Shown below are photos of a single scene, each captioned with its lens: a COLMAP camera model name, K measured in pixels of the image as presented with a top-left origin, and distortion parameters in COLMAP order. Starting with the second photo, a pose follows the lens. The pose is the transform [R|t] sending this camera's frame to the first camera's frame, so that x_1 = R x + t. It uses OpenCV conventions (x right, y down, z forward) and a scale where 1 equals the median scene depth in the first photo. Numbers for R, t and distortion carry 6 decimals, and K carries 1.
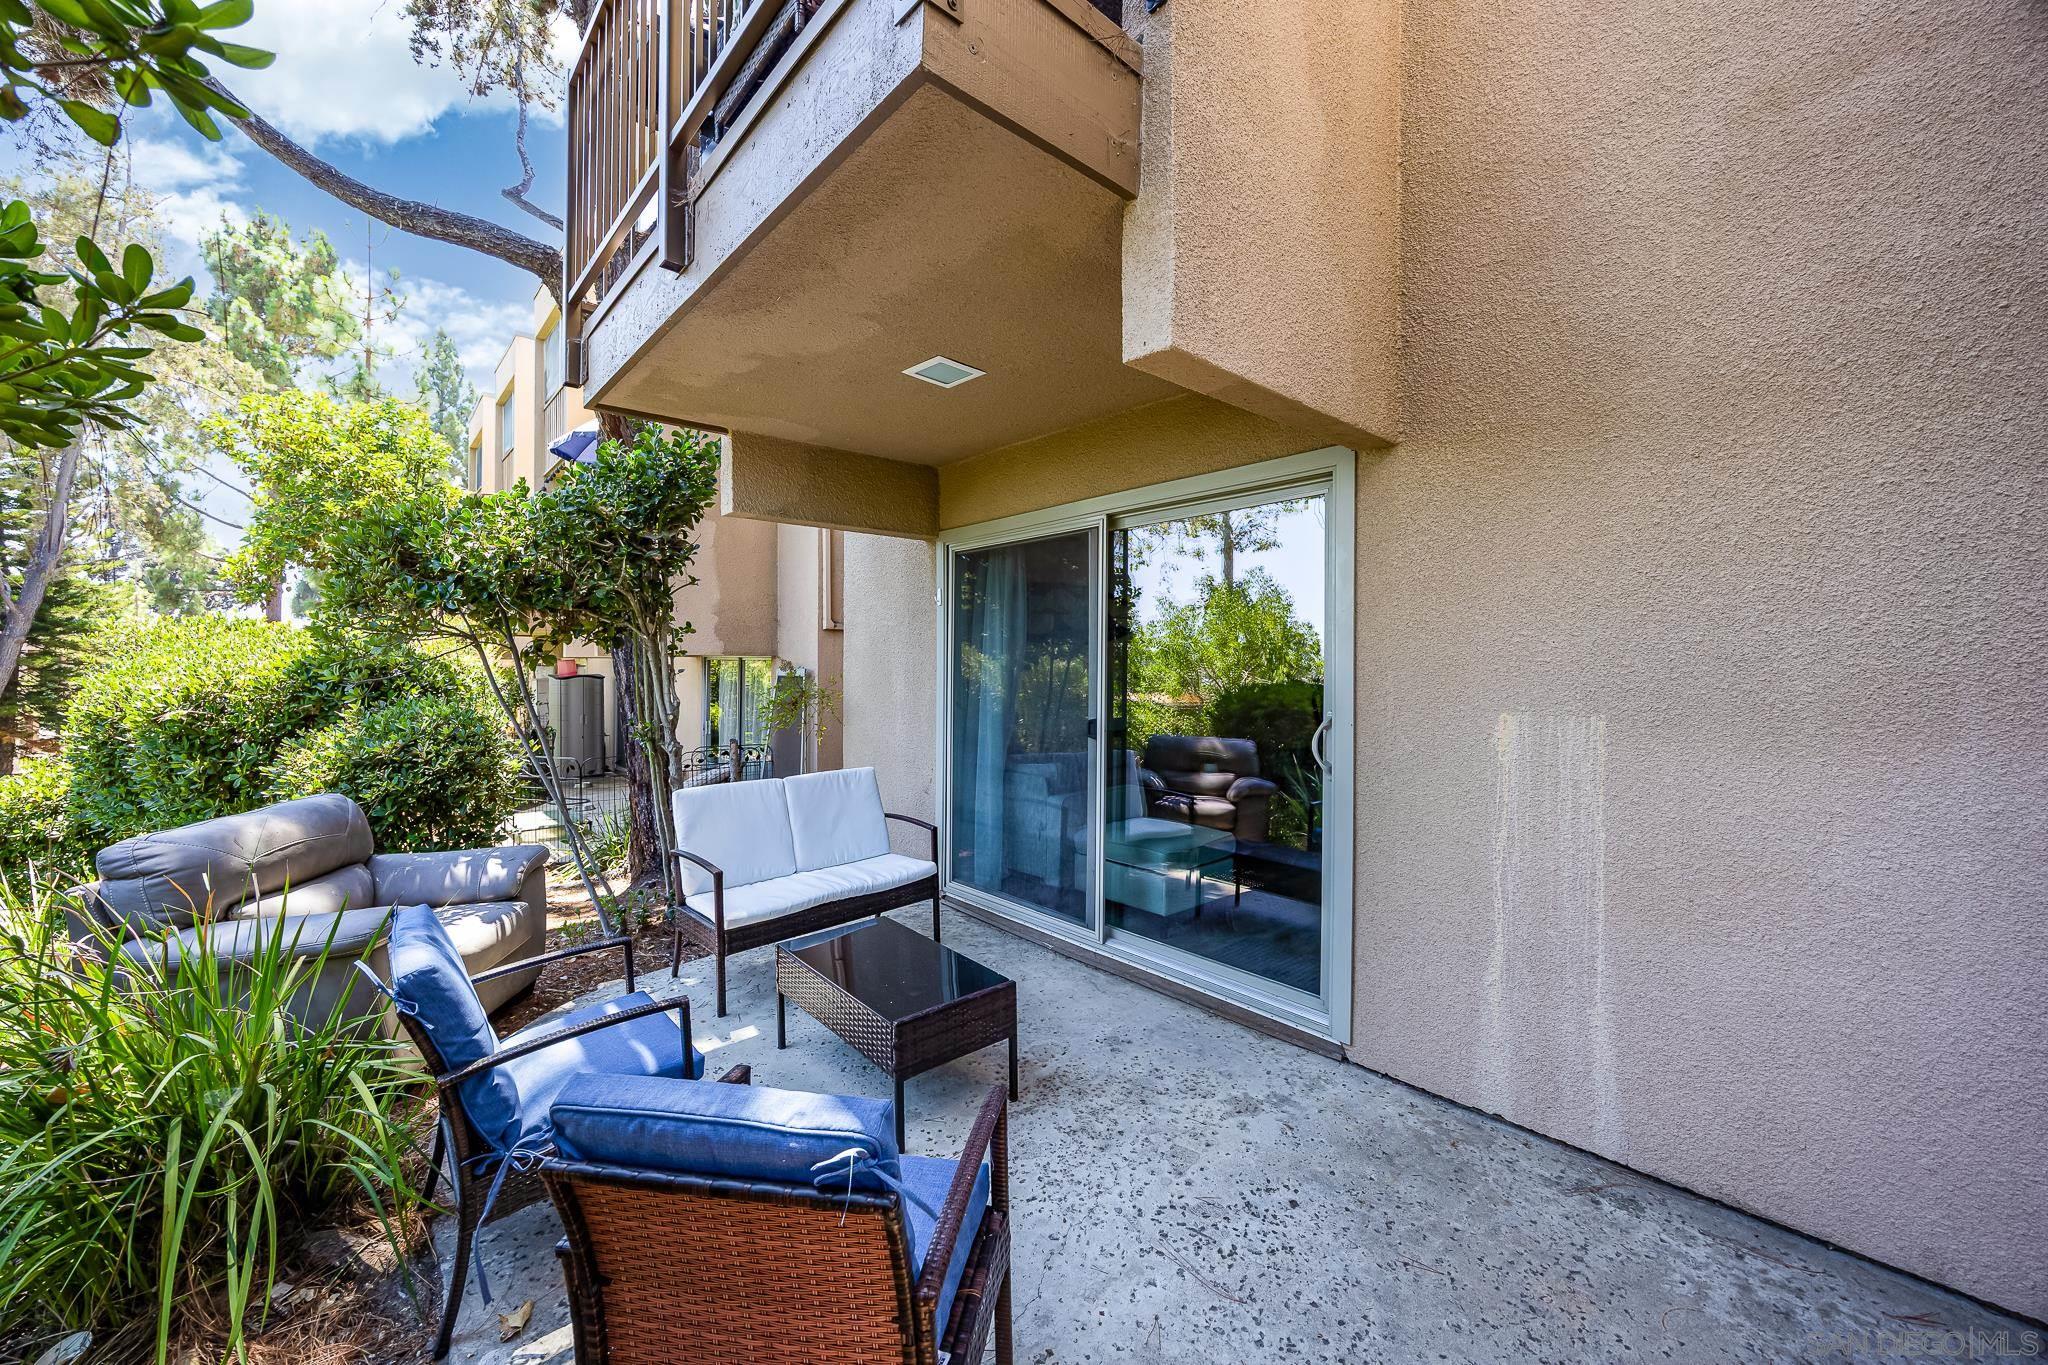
lens RADIAL K [[779.8, 0, 1002.0], [0, 779.8, 674.2], [0, 0, 1]] dist [-0.002433, 0.000079]
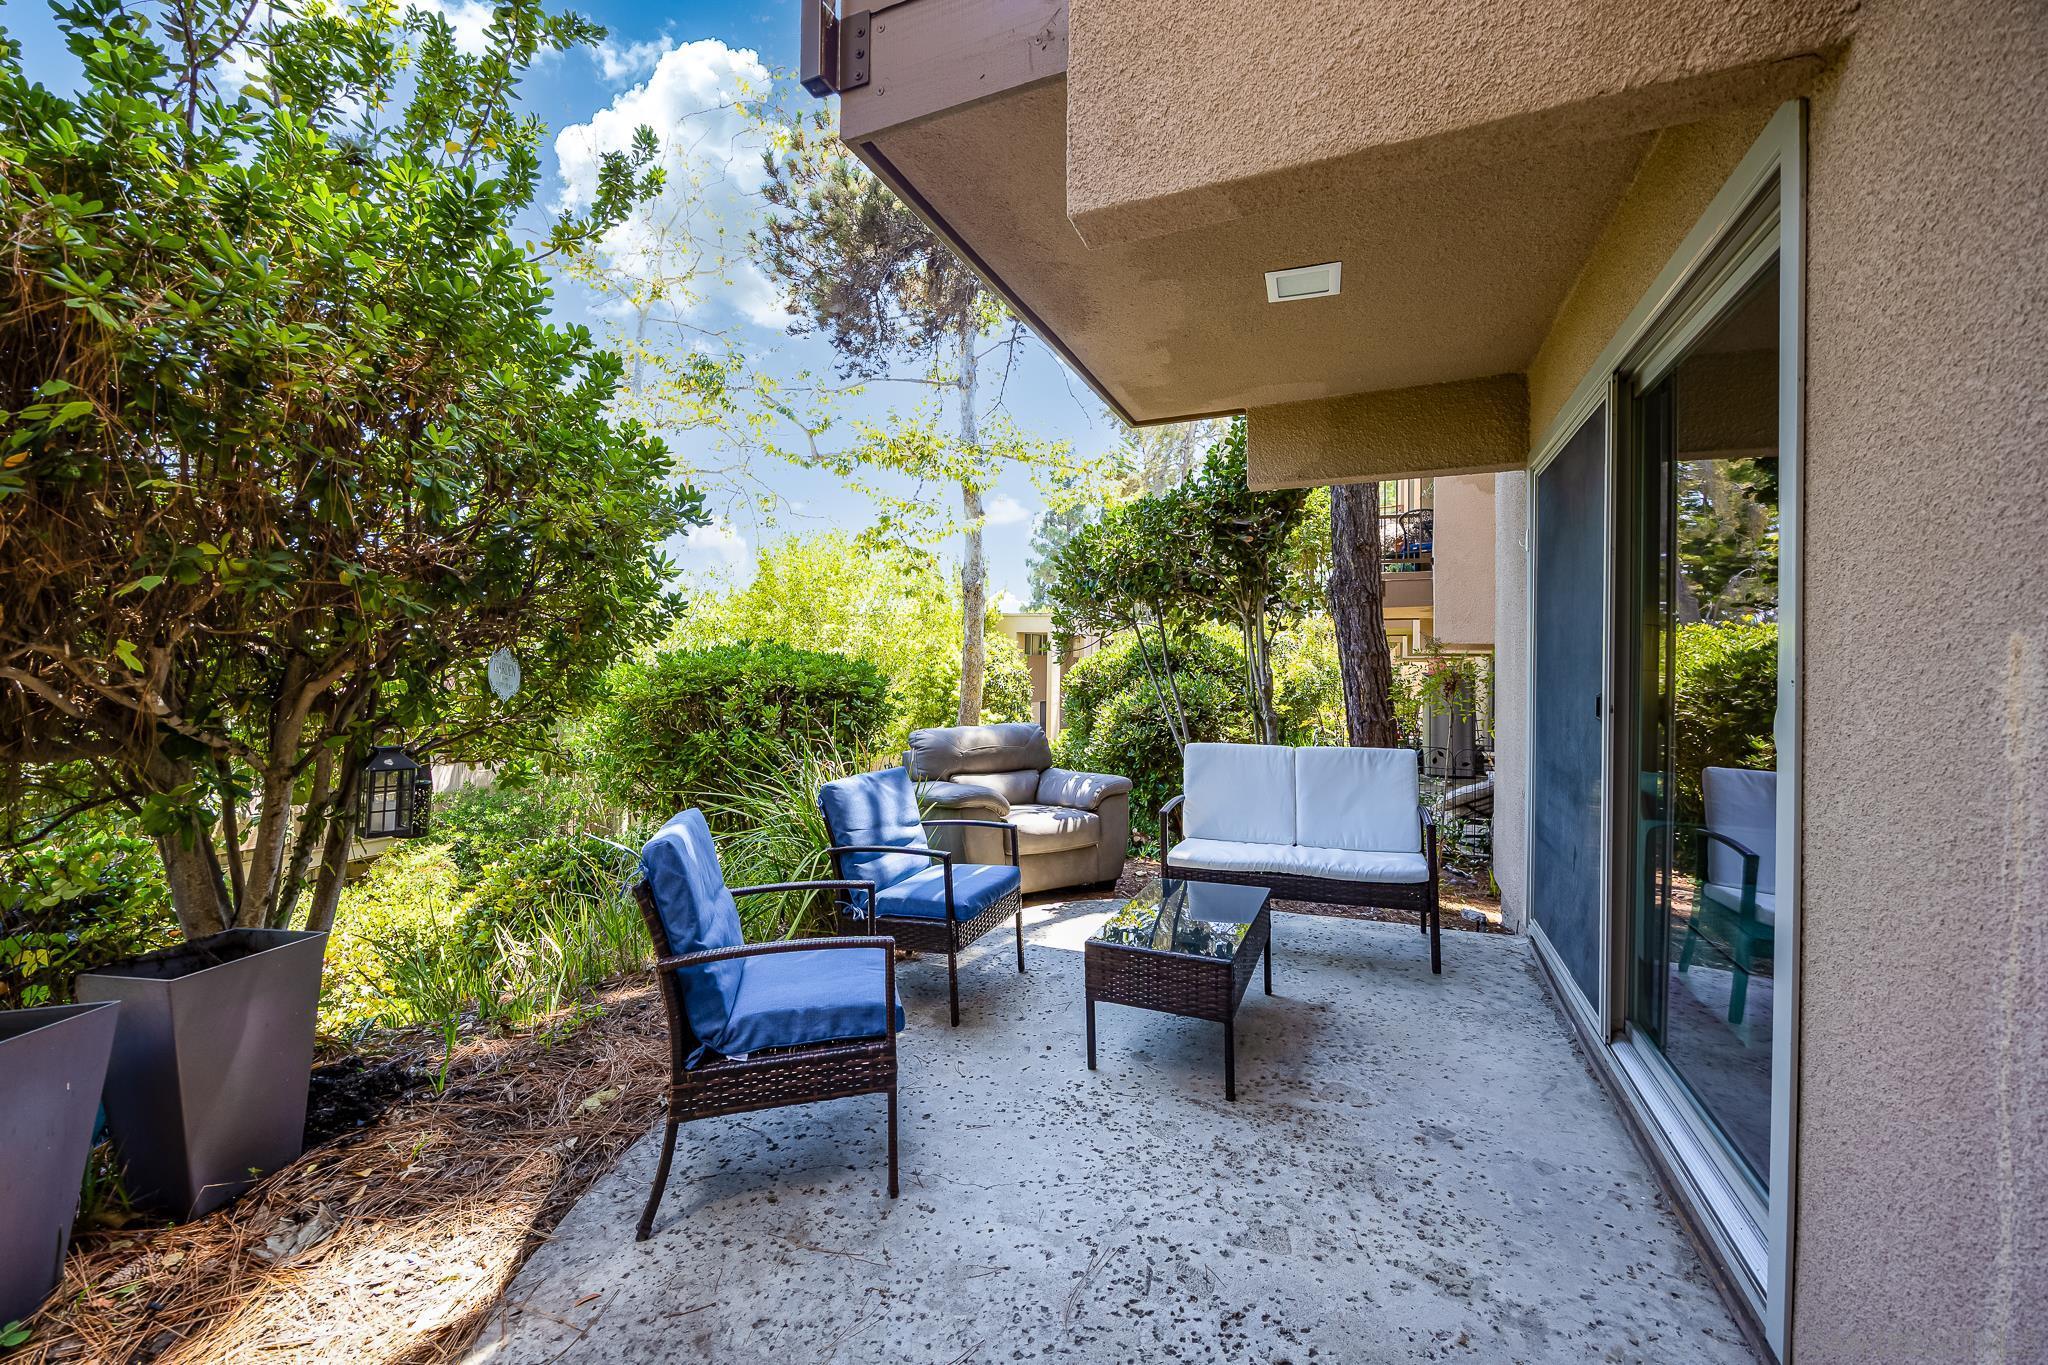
lens RADIAL K [[779.8, 0, 1005.1], [0, 779.8, 670.7], [0, 0, 1]] dist [-0.002433, 0.000079]
pose [[0.425703, 0.006993, -0.904836, 0.720913], [-0.020304, 0.999792, -0.001826, 0.074952], [0.904635, 0.019149, 0.425757, 0.403788]]
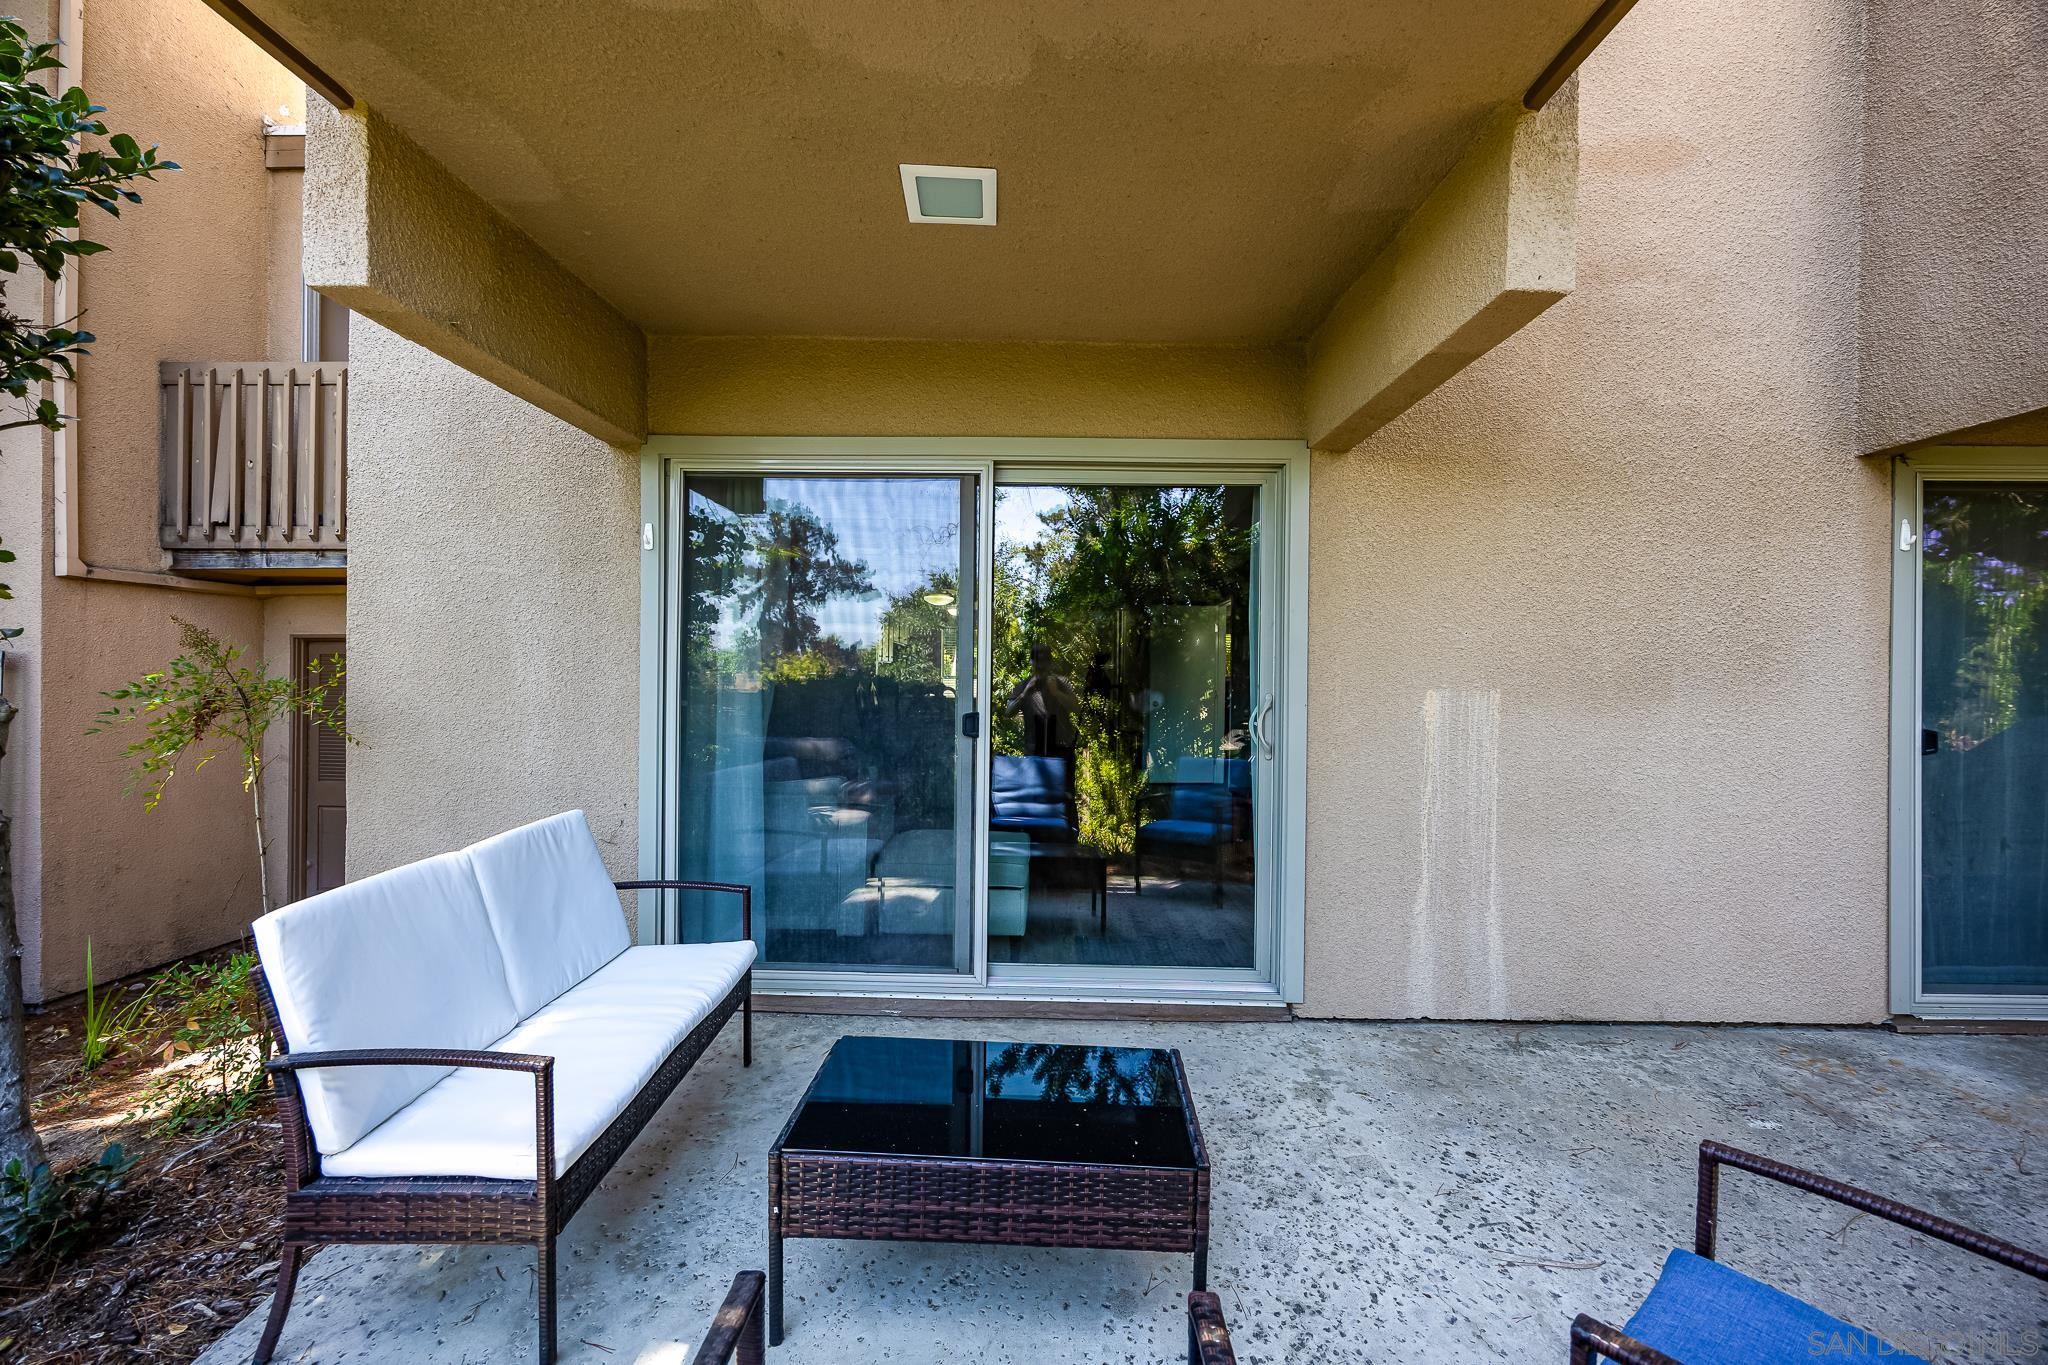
lens RADIAL K [[779.8, 0, 1018.8], [0, 779.8, 693.8], [0, 0, 1]] dist [-0.002433, 0.000079]
pose [[0.666425, -0.006627, 0.745543, -0.668254], [-0.004155, 0.999912, 0.012602, 0.040806], [-0.745561, -0.011496, 0.666338, 0.632002]]
